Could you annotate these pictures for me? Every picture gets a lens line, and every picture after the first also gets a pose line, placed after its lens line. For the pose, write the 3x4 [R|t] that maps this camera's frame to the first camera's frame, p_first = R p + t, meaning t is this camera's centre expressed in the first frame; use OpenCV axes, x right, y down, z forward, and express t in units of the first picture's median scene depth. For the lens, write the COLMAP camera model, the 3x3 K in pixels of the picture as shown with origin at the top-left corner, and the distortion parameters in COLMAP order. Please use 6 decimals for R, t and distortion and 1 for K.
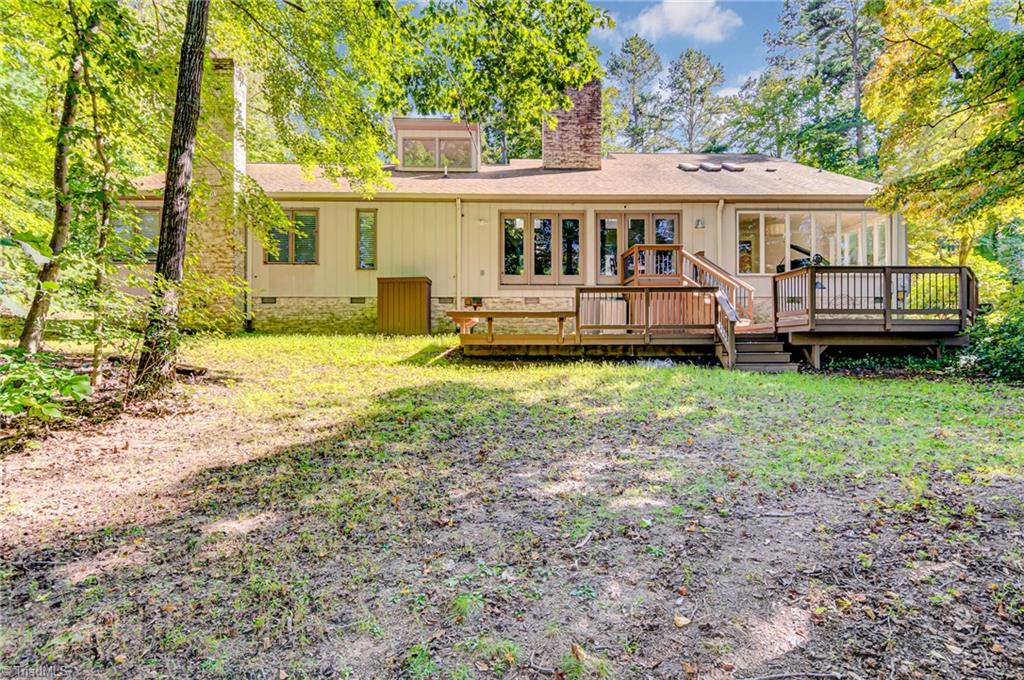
lens RADIAL K [[537.4, 0, 517.7], [0, 537.4, 341.5], [0, 0, 1]] dist [0.005753, -0.001391]
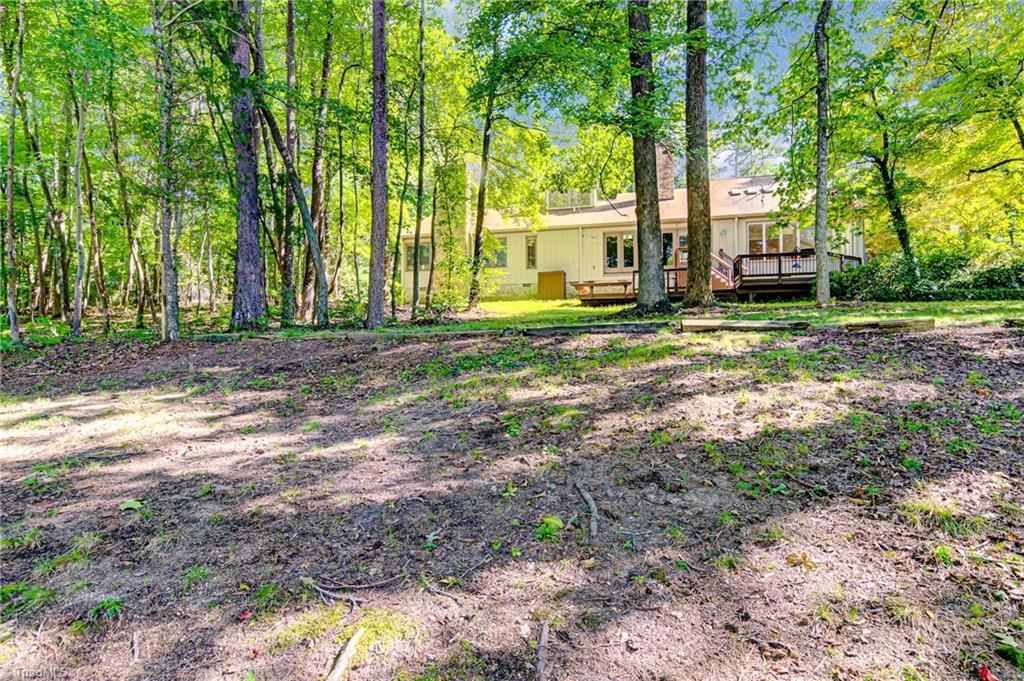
lens RADIAL K [[537.4, 0, 509.9], [0, 537.4, 344.1], [0, 0, 1]] dist [0.005753, -0.001391]
pose [[0.961469, -0.006011, -0.274849, 0.167546], [0.005759, 0.999982, -0.001723, 0.142116], [0.274855, 0.000074, 0.961486, -0.872814]]
